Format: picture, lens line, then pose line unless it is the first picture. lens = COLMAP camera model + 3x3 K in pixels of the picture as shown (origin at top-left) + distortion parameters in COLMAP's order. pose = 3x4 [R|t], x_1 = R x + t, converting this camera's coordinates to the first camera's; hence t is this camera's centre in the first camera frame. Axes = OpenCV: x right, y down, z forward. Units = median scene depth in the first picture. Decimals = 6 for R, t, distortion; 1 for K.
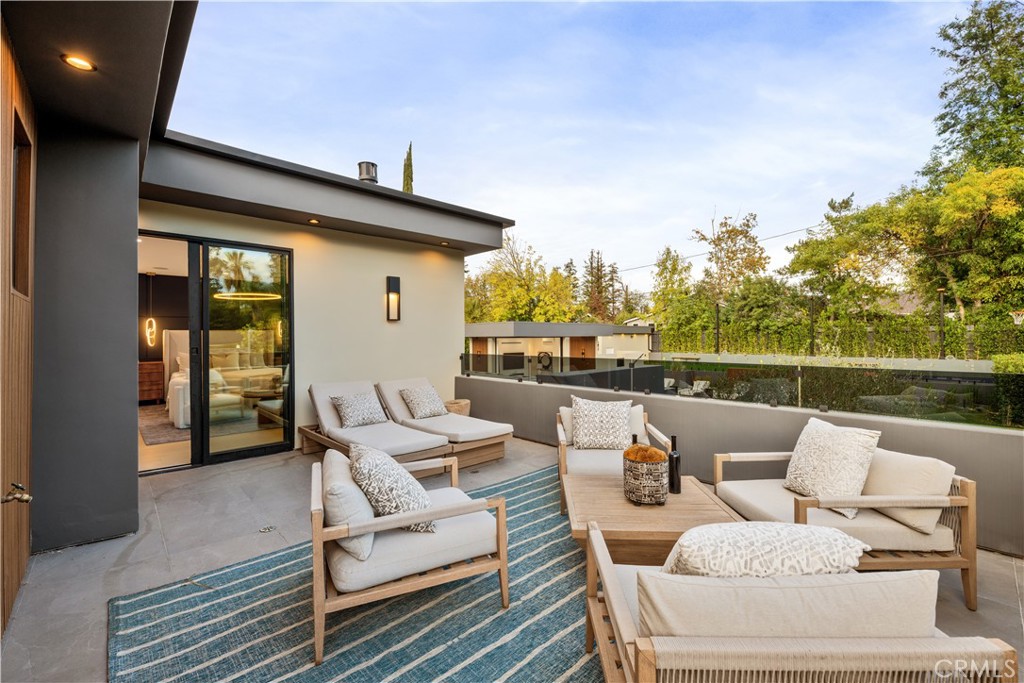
lens RADIAL K [[427.9, 0, 512.0], [0, 427.9, 341.5], [0, 0, 1]] dist [0.000336, 0.000015]
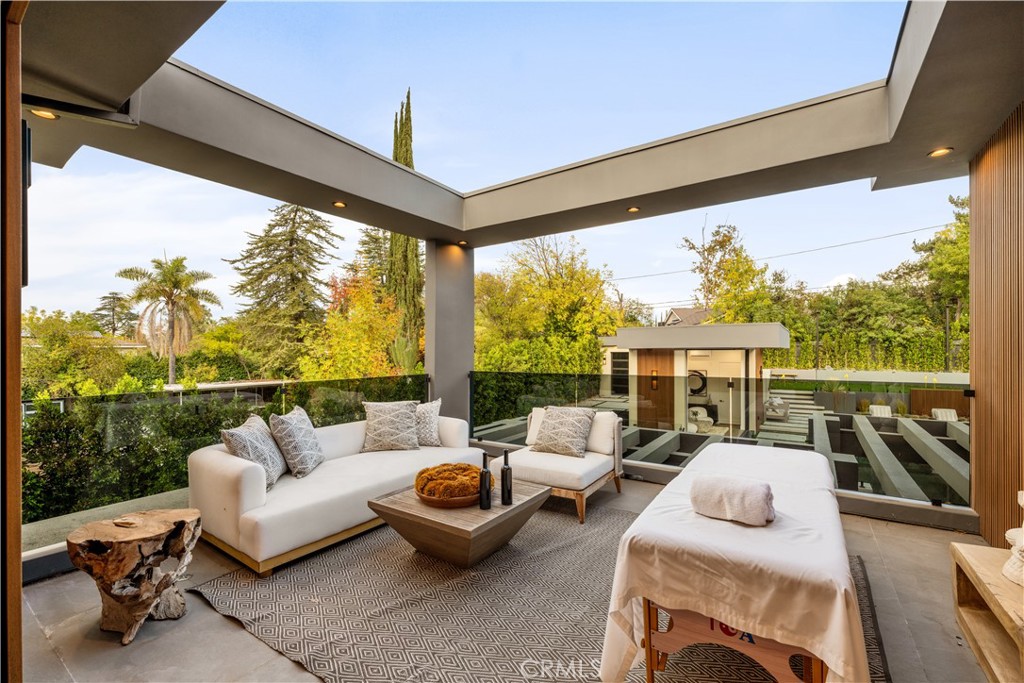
lens RADIAL K [[432.1, 0, 516.4], [0, 432.1, 355.5], [0, 0, 1]] dist [-0.000360, -0.000030]
pose [[0.975319, -0.000884, 0.220800, -0.368007], [0.001142, 0.999999, -0.001041, 0.000378], [-0.220798, 0.001268, 0.975319, 0.374639]]
